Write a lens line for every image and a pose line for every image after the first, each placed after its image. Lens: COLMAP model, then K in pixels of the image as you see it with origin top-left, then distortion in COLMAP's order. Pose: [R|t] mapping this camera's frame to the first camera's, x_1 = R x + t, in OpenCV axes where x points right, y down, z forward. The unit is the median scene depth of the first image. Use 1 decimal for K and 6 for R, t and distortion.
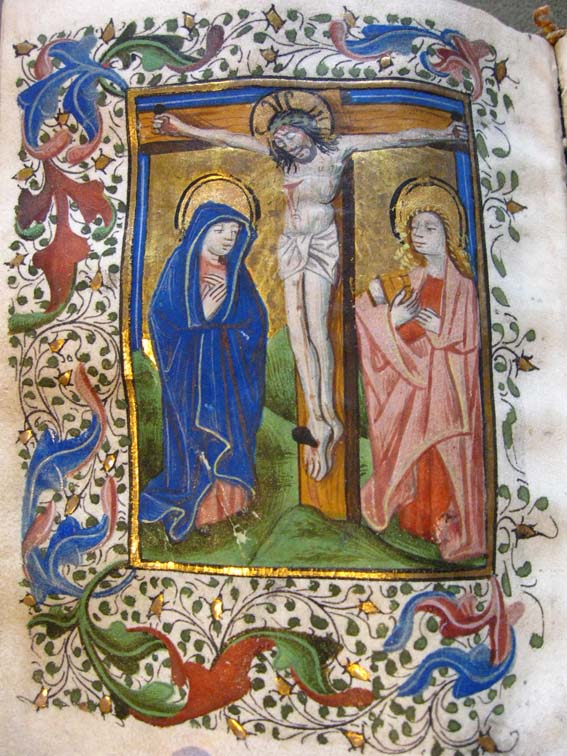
lens RADIAL K [[841.6, 0, 283.5], [0, 841.6, 378.0], [0, 0, 1]] dist [-0.164336, 0.042005]
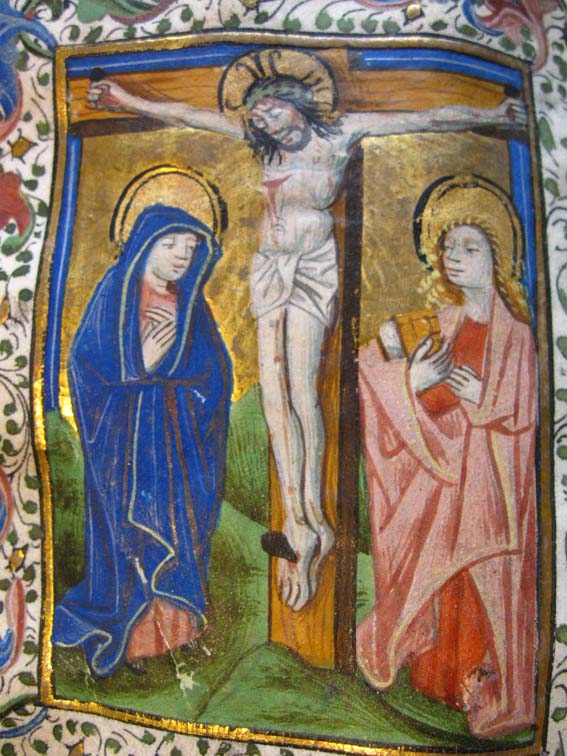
lens RADIAL K [[841.6, 0, 283.5], [0, 841.6, 378.0], [0, 0, 1]] dist [-0.164336, 0.042005]
pose [[0.998815, 0.029690, -0.038551, 0.049988], [-0.029674, 0.999559, 0.000977, -0.068258], [0.038563, 0.000168, 0.999256, 0.302044]]
